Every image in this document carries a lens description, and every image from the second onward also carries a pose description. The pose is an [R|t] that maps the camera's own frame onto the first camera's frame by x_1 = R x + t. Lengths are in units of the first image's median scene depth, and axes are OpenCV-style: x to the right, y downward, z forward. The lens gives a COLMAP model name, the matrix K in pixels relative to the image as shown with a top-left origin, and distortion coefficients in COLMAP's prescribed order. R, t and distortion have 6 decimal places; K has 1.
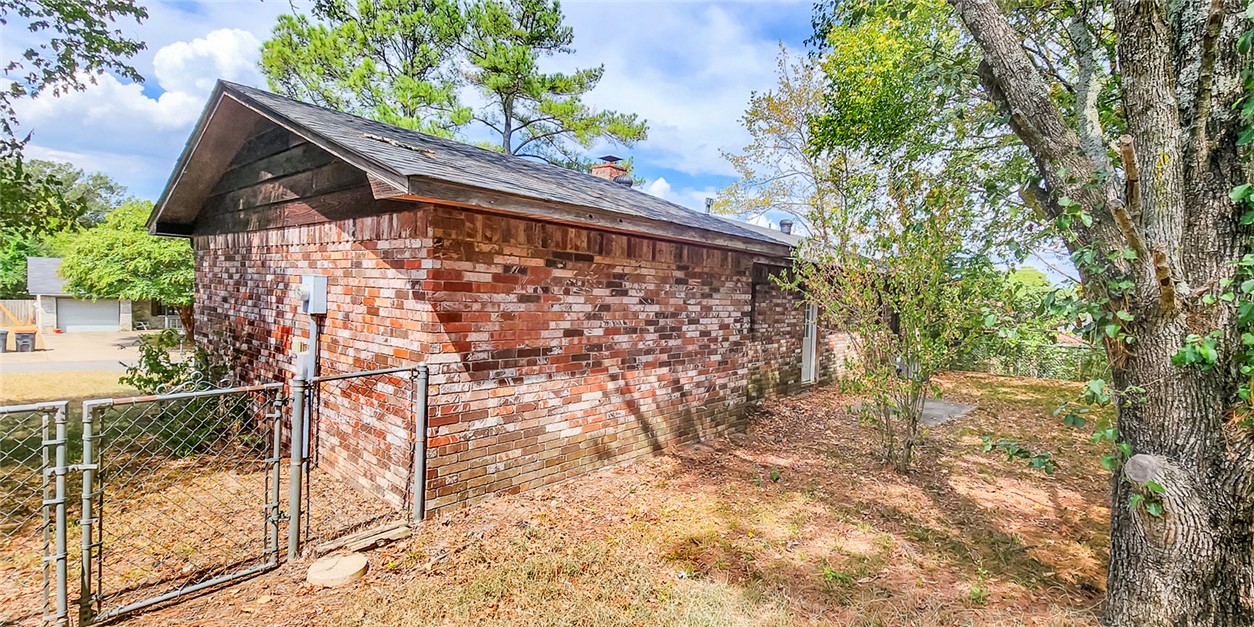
lens RADIAL K [[589.2, 0, 687.1], [0, 589.2, 310.4], [0, 0, 1]] dist [0.001452, 0.000074]
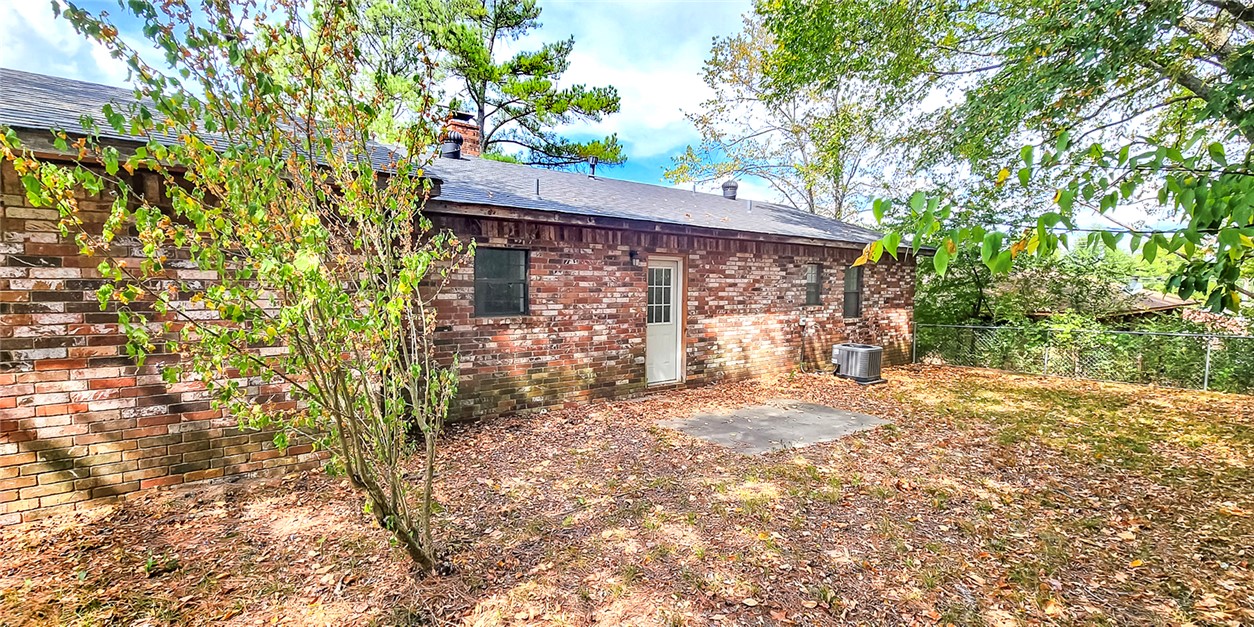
lens RADIAL K [[574.3, 0, 627.0], [0, 574.3, 313.5], [0, 0, 1]] dist [0.001543, 0.000148]
pose [[0.968467, -0.017637, -0.248515, 0.403711], [0.022256, 0.999628, 0.015788, 0.025580], [0.248144, -0.020821, 0.968499, 0.331292]]
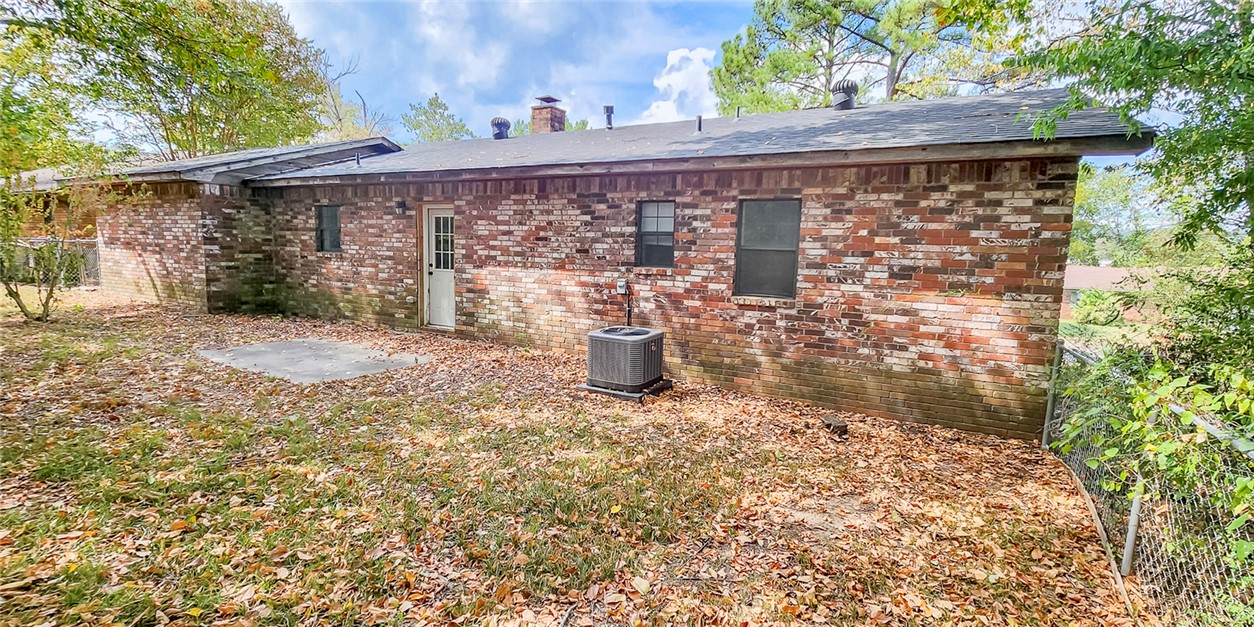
lens RADIAL K [[574.3, 0, 627.0], [0, 574.3, 313.5], [0, 0, 1]] dist [0.001543, 0.000148]
pose [[0.130628, 0.070799, -0.988900, 1.171833], [-0.057957, 0.996287, 0.063672, 0.049649], [0.989736, 0.048997, 0.134246, 1.349718]]
